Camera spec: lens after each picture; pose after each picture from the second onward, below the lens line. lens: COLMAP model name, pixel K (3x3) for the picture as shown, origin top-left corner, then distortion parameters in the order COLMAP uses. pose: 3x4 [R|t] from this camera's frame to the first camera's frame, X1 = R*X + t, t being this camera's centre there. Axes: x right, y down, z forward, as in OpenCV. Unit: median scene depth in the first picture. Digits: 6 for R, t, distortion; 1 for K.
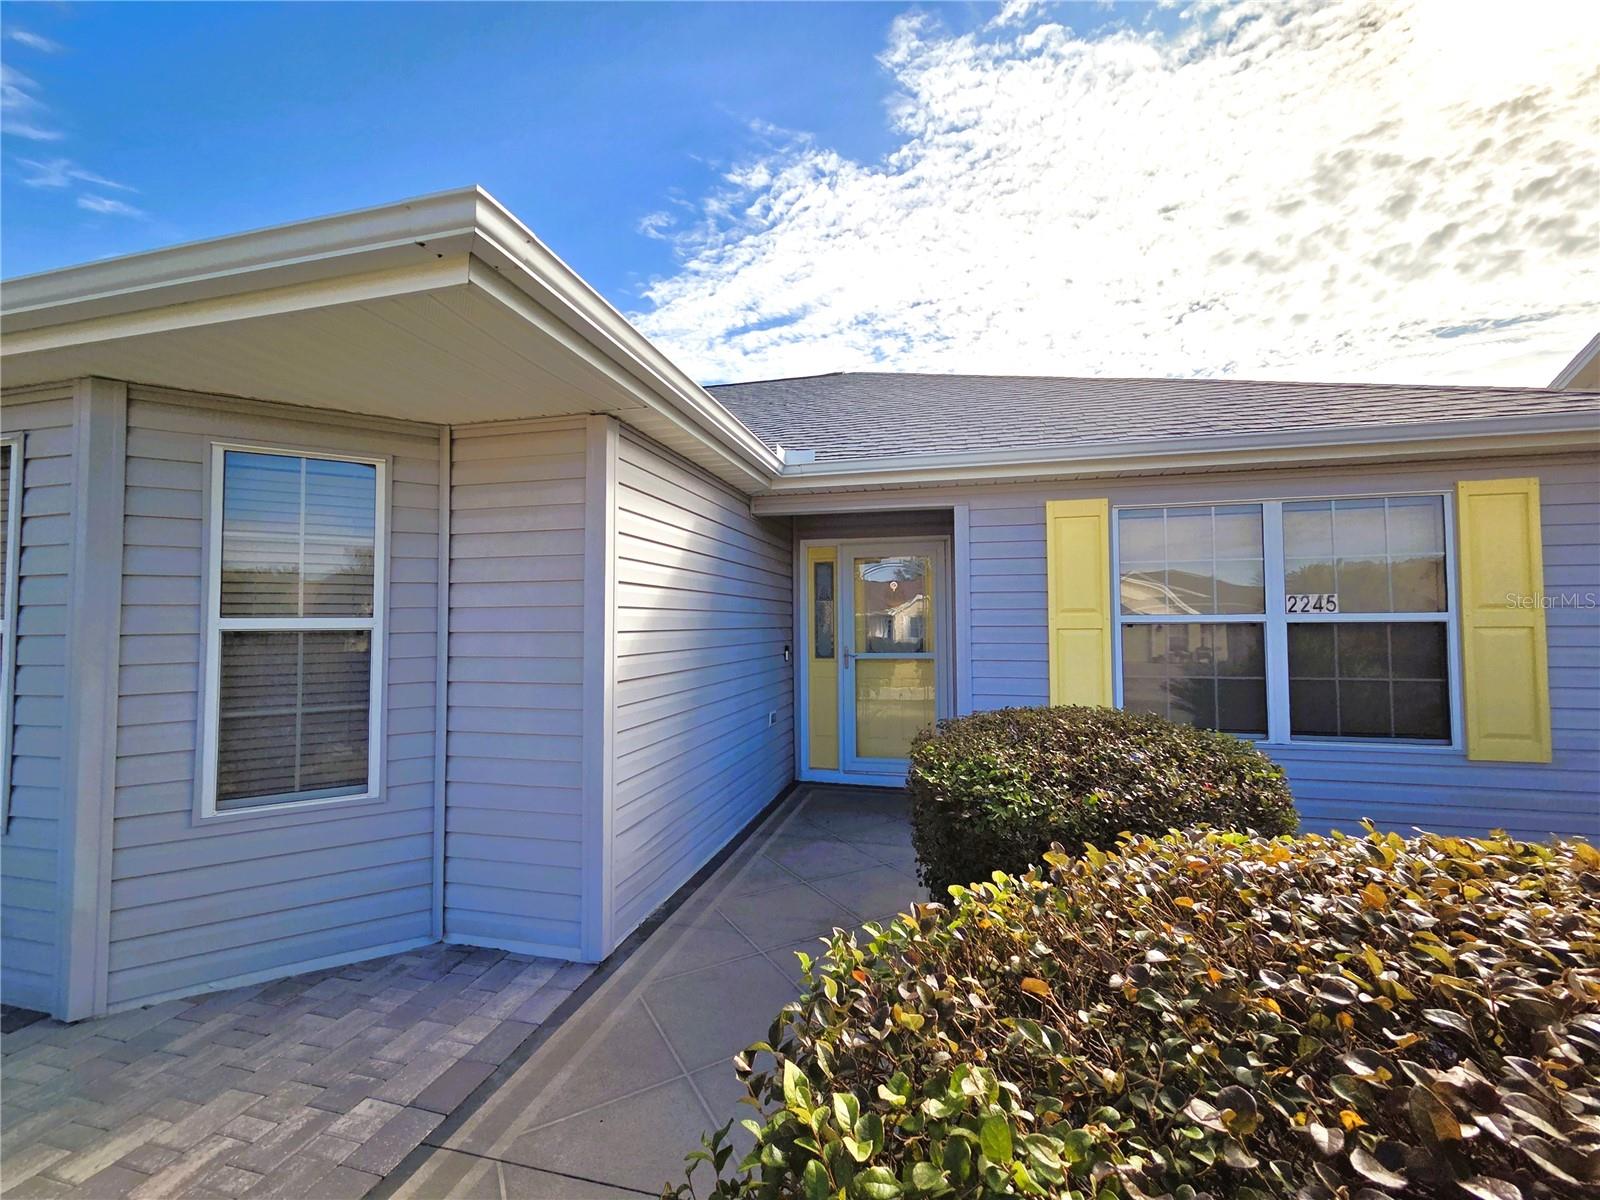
lens RADIAL K [[655.1, 0, 799.9], [0, 655.1, 596.3], [0, 0, 1]] dist [-0.000476, -0.000421]
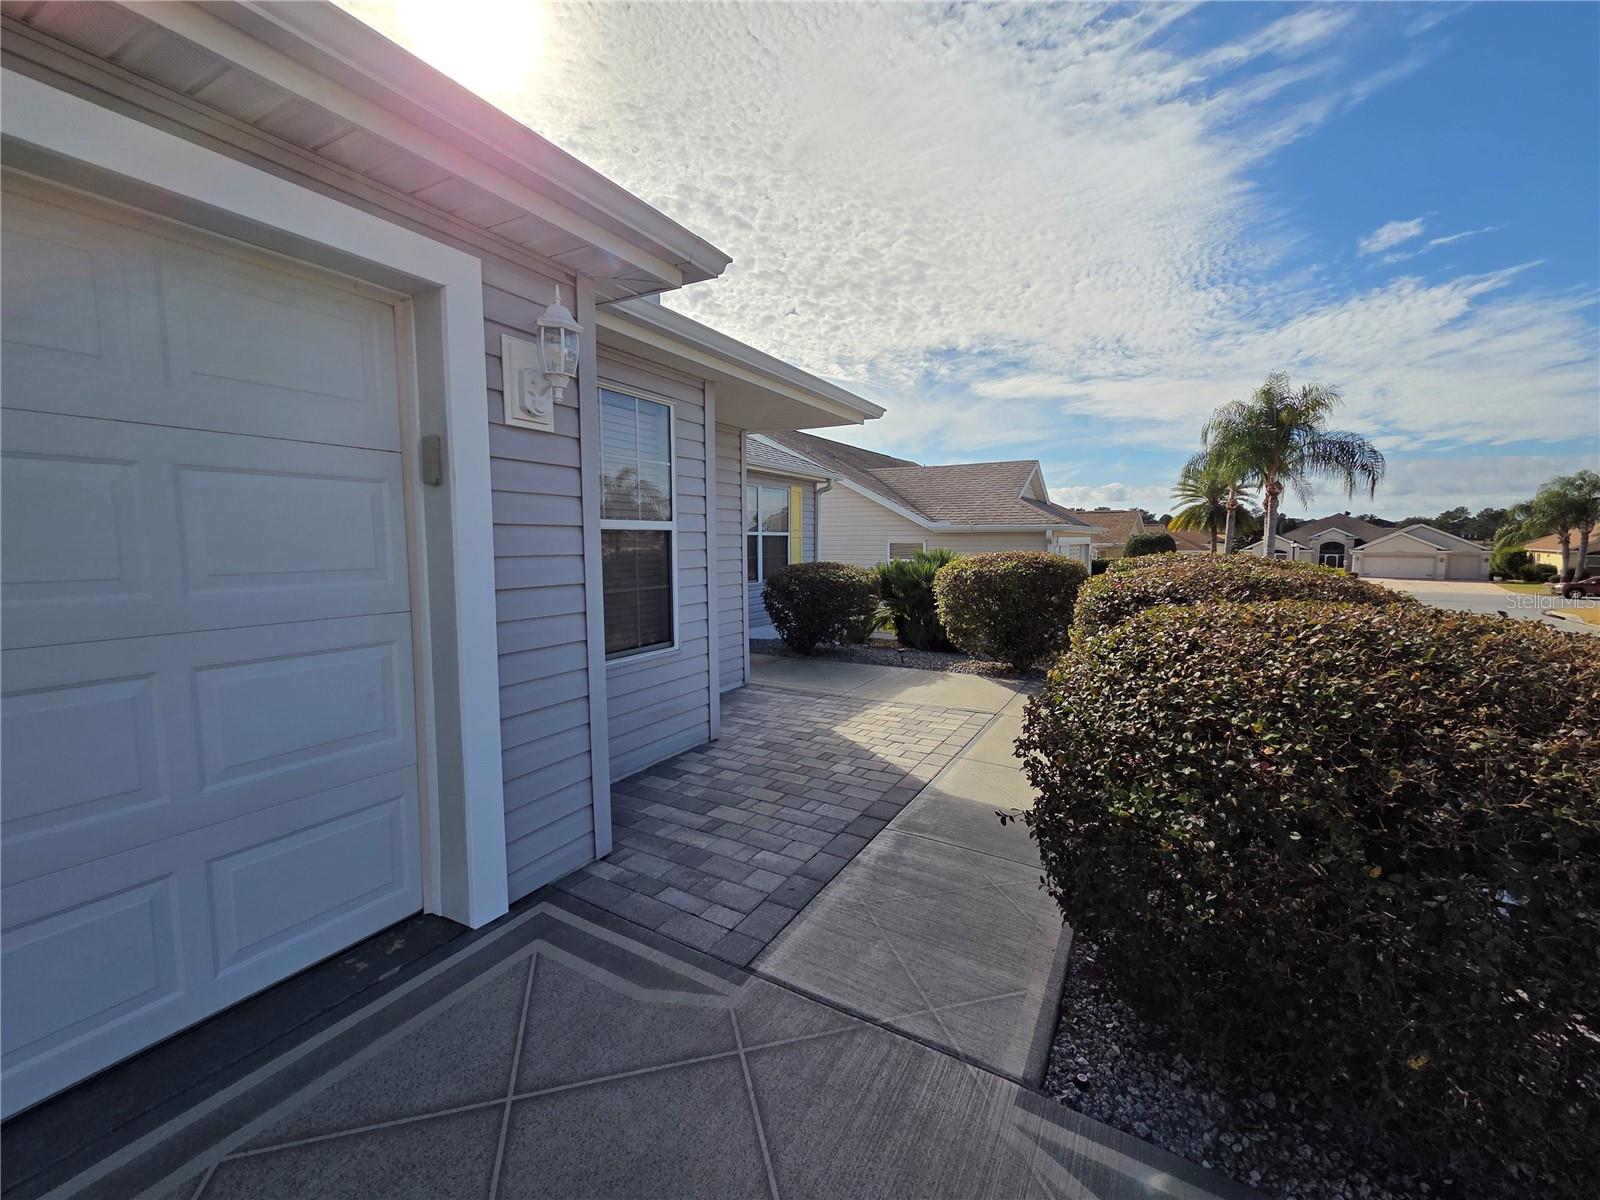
lens RADIAL K [[655.1, 0, 800.6], [0, 655.1, 601.2], [0, 0, 1]] dist [-0.000476, -0.000421]
pose [[0.258528, -0.080788, 0.962620, -2.048759], [-0.045997, 0.994337, 0.095804, 0.051752], [-0.964908, -0.069046, 0.253348, 0.285029]]
